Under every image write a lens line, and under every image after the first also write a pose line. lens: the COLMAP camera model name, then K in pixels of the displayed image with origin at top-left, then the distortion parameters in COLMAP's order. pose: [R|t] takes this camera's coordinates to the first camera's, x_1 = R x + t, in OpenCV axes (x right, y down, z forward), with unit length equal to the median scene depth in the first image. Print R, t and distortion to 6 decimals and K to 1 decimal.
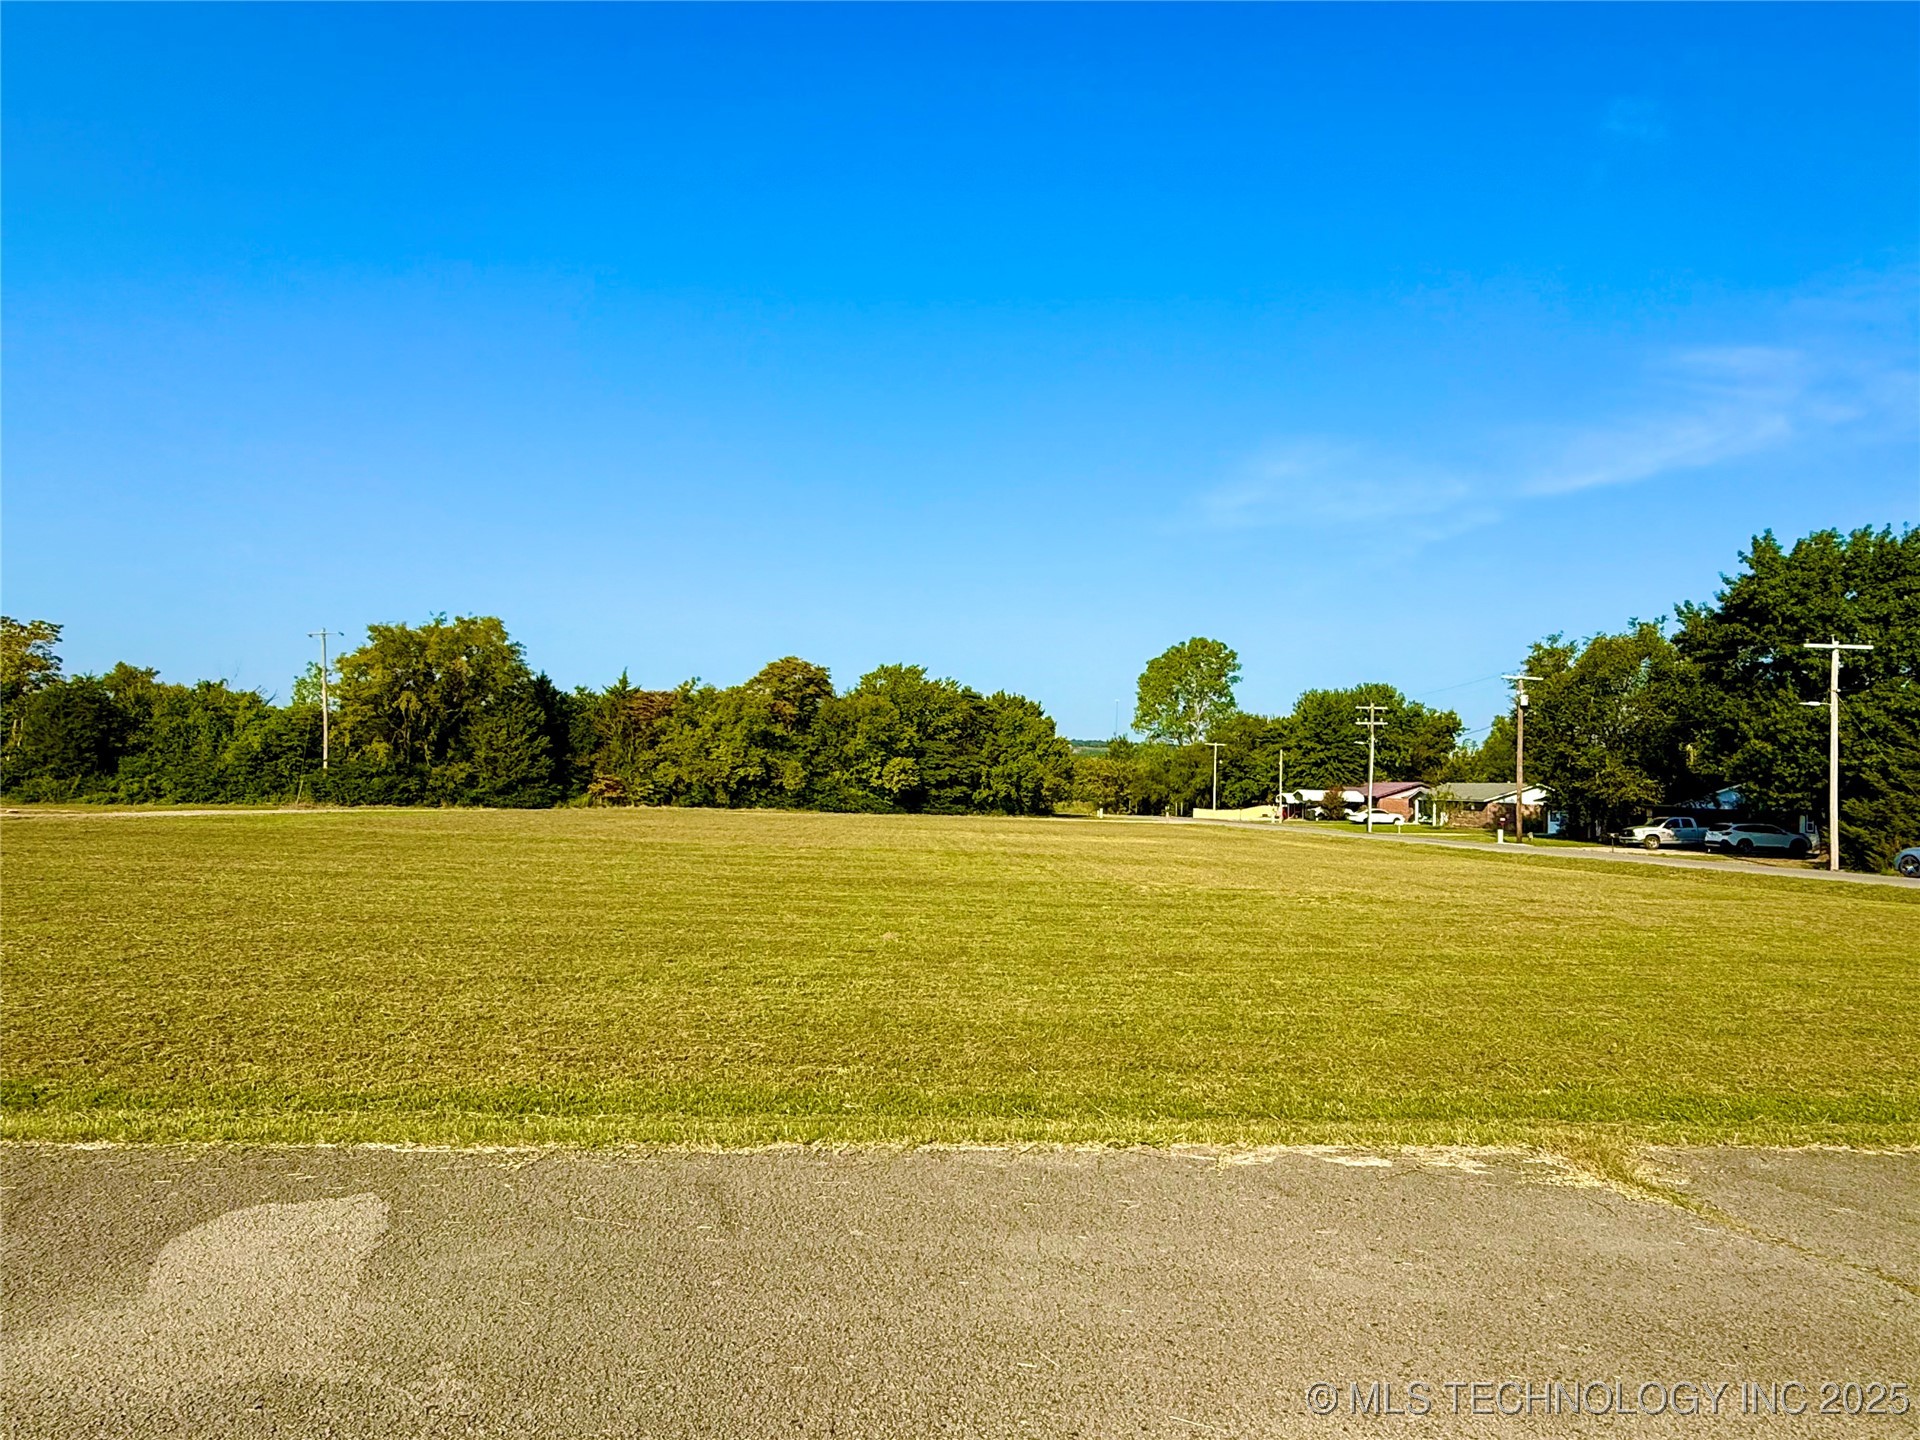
lens RADIAL K [[1162.2, 0, 960.0], [0, 1162.2, 720.0], [0, 0, 1]] dist [-0.001165, -0.000801]
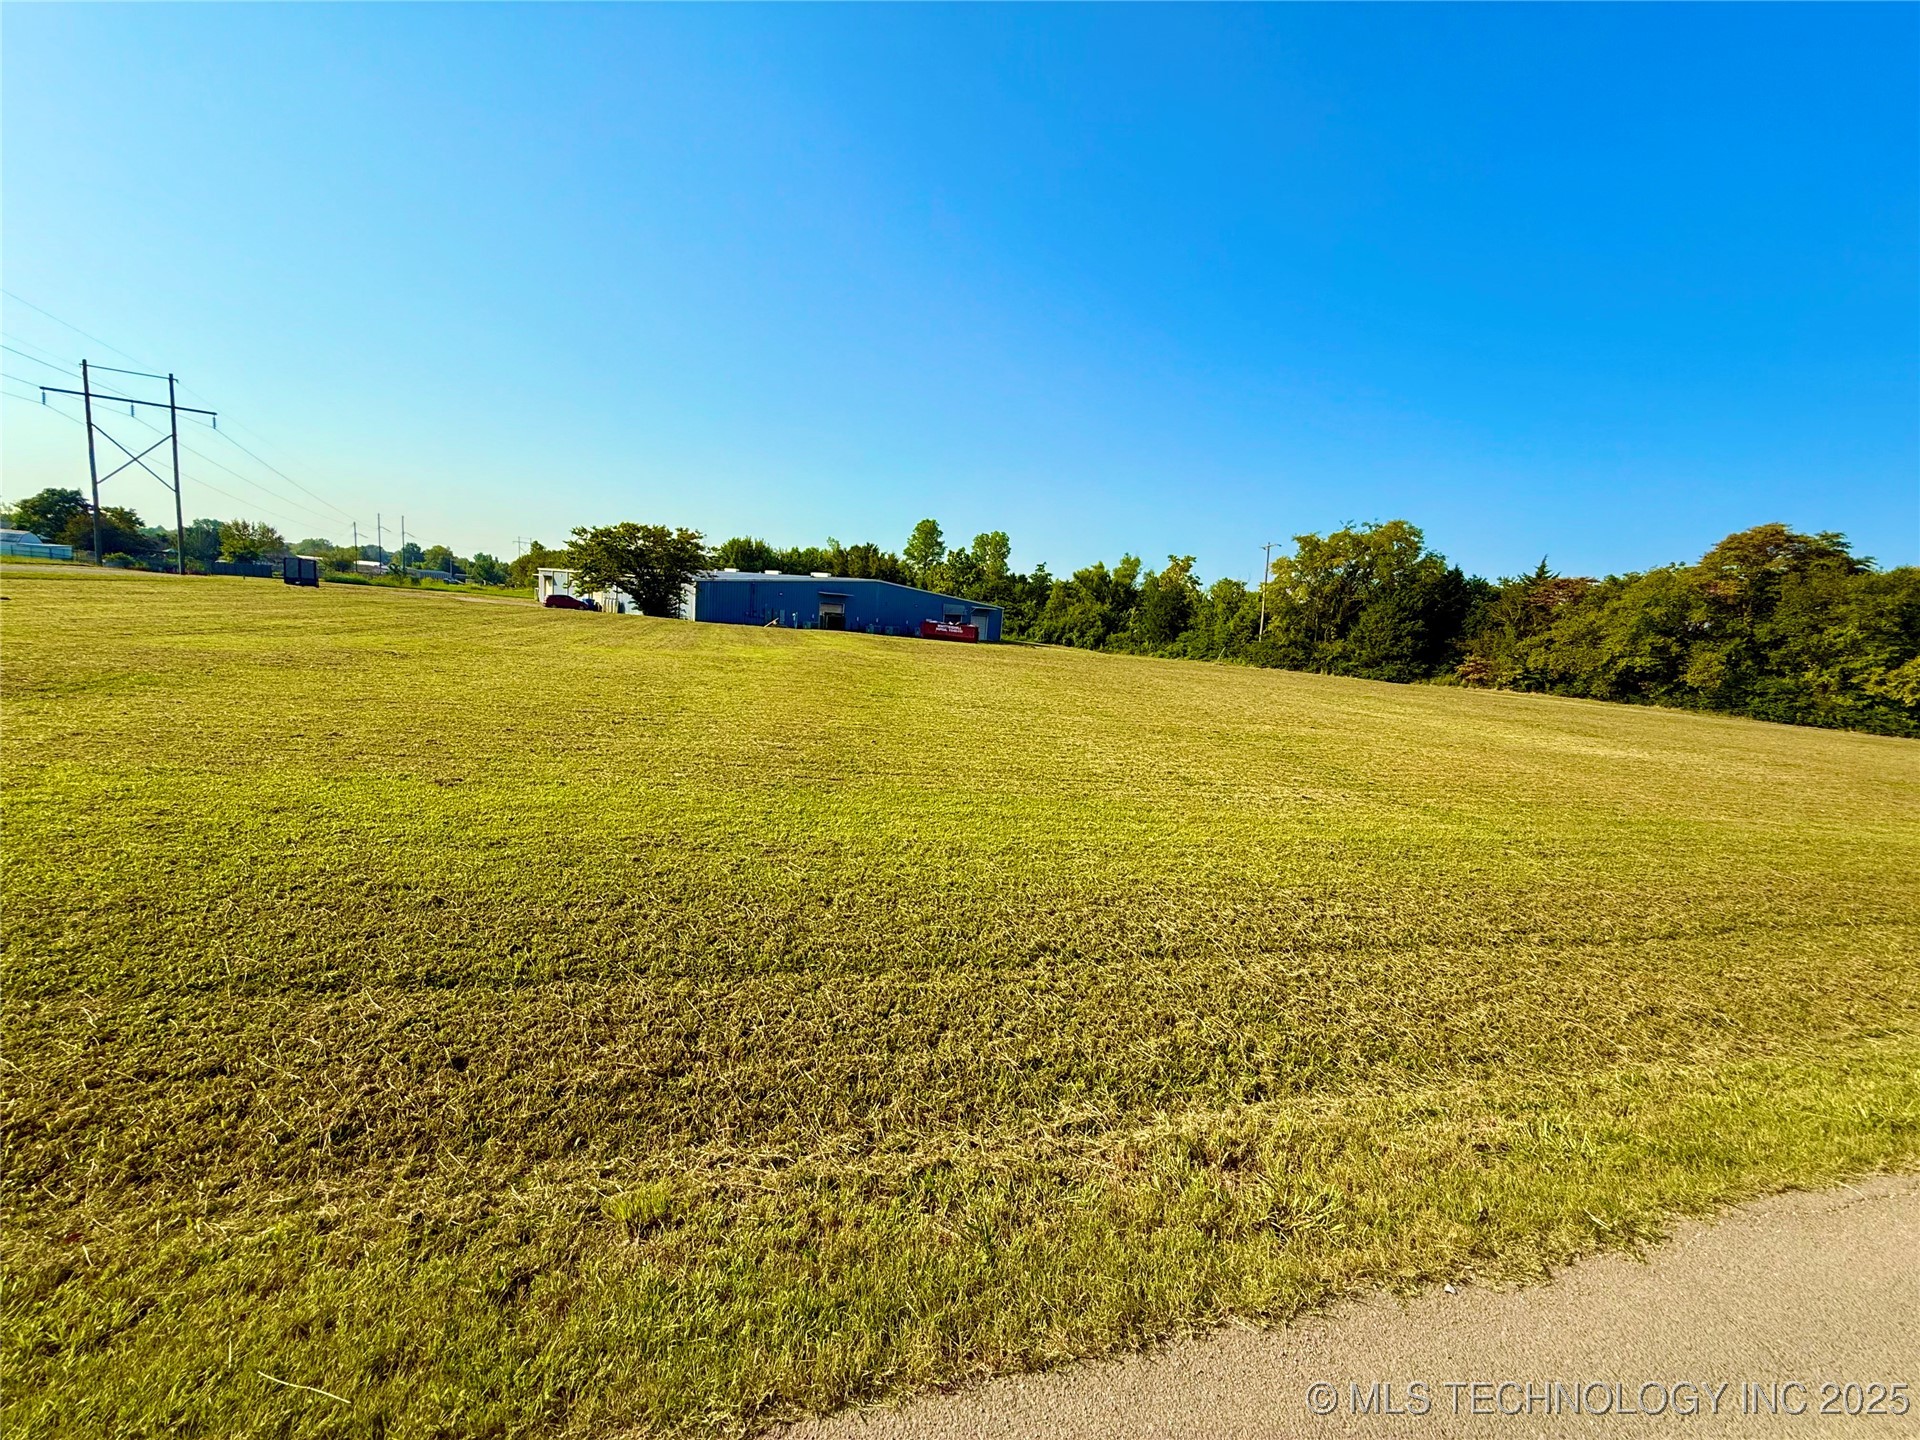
lens RADIAL K [[771.4, 0, 960.0], [0, 771.4, 720.0], [0, 0, 1]] dist [0.002729, -0.000430]
pose [[0.238469, 0.118288, -0.963919, 0.251071], [-0.022364, 0.992960, 0.116319, 0.029670], [0.970892, -0.006182, 0.239436, 0.344045]]
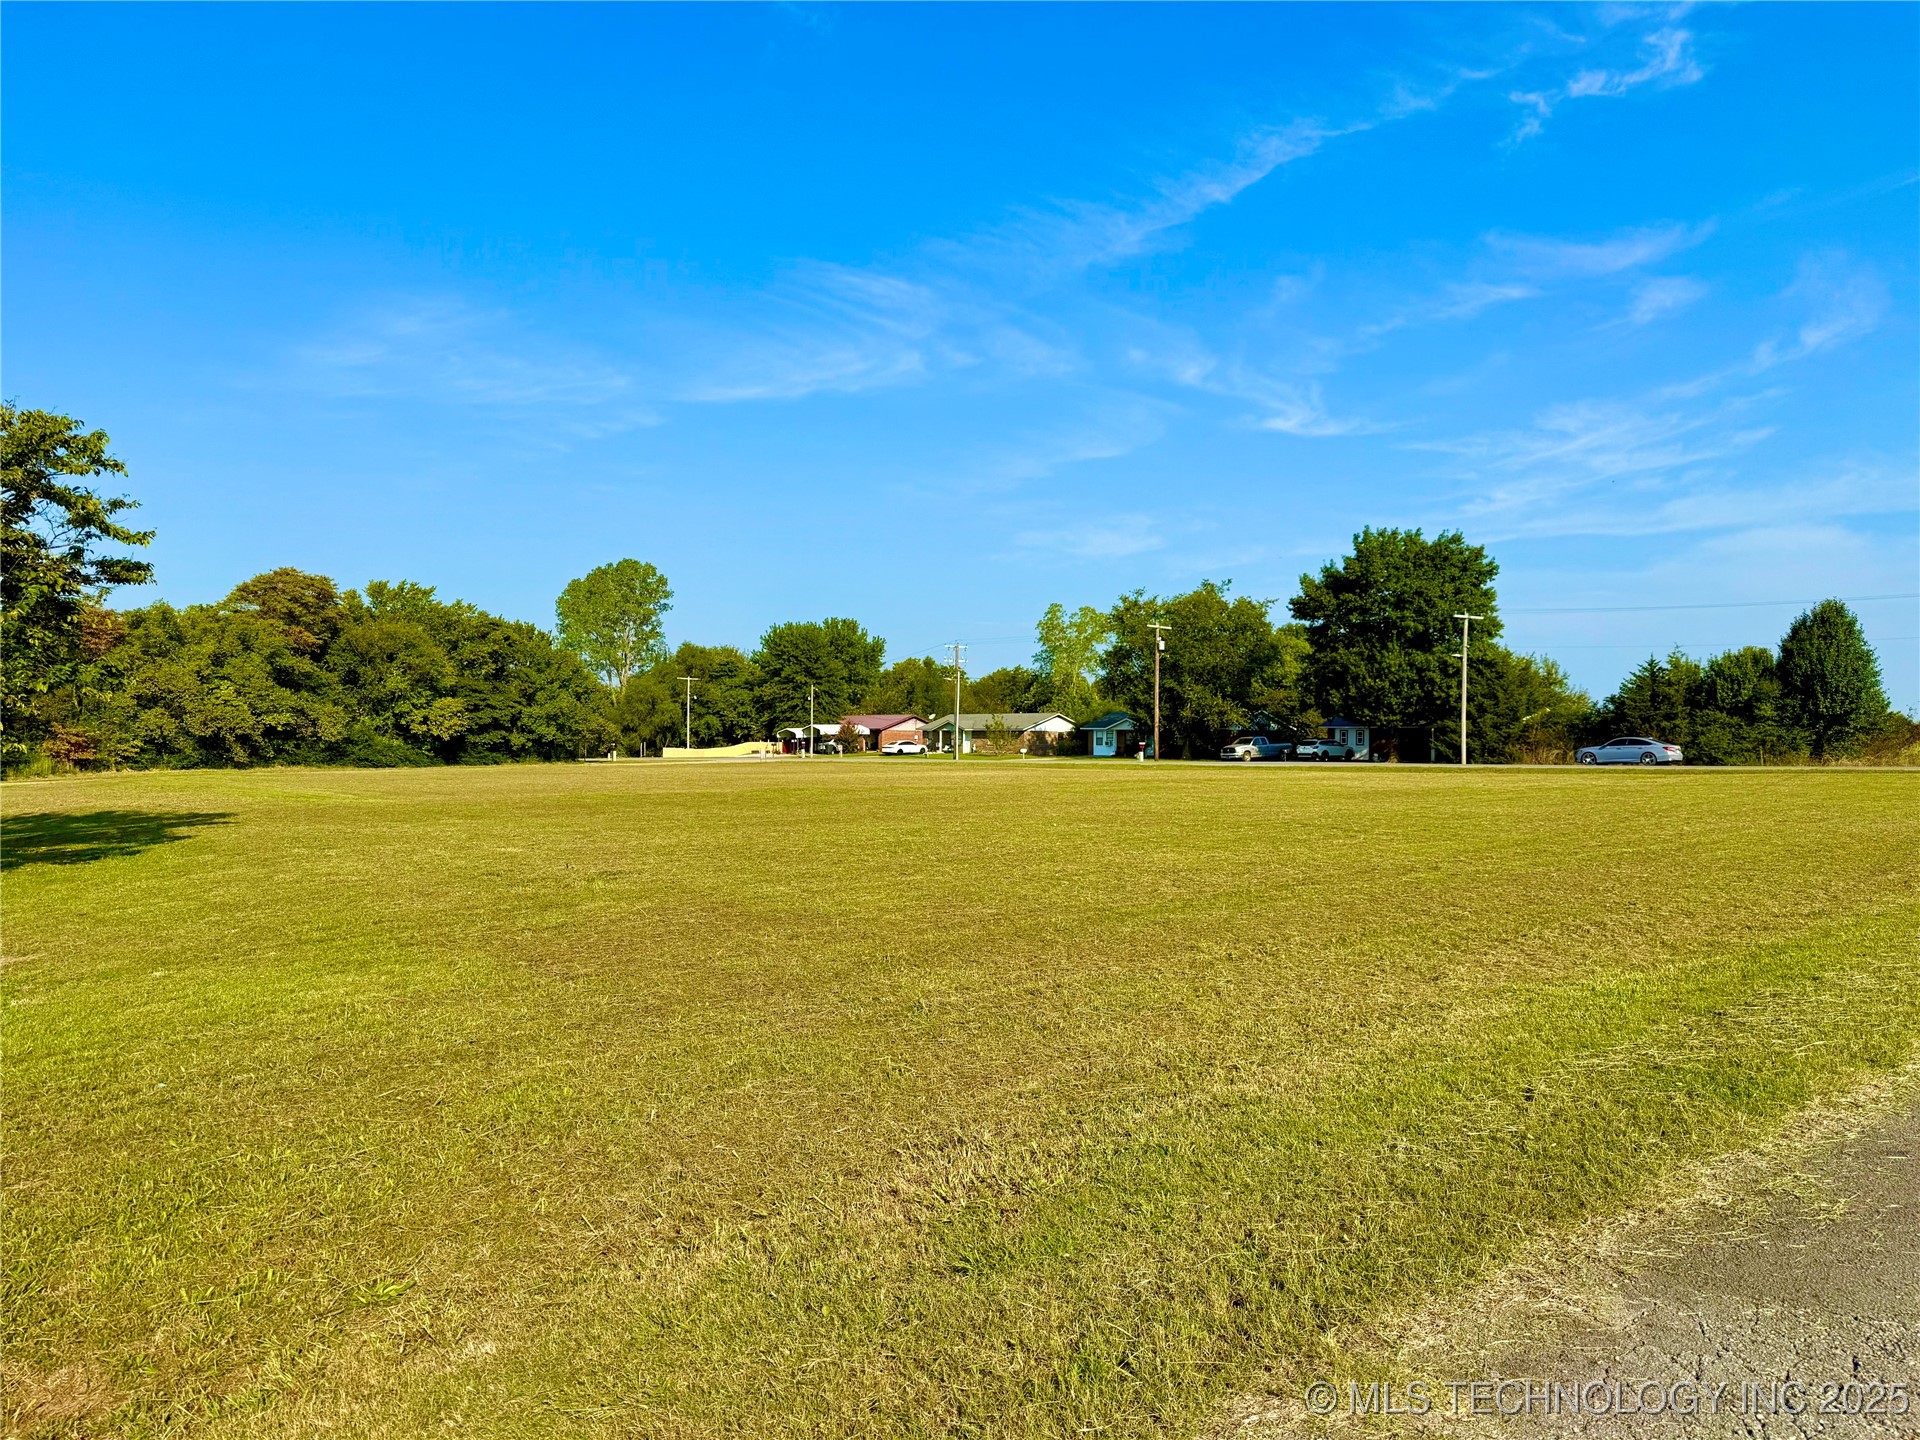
lens RADIAL K [[1352.8, 0, 960.0], [0, 1352.8, 720.0], [0, 0, 1]] dist [0.138042, -0.000389]
pose [[0.790245, -0.024165, 0.612315, -0.366193], [-0.010539, 0.998538, 0.053009, -0.008075], [-0.612701, -0.048343, 0.788835, -0.002393]]
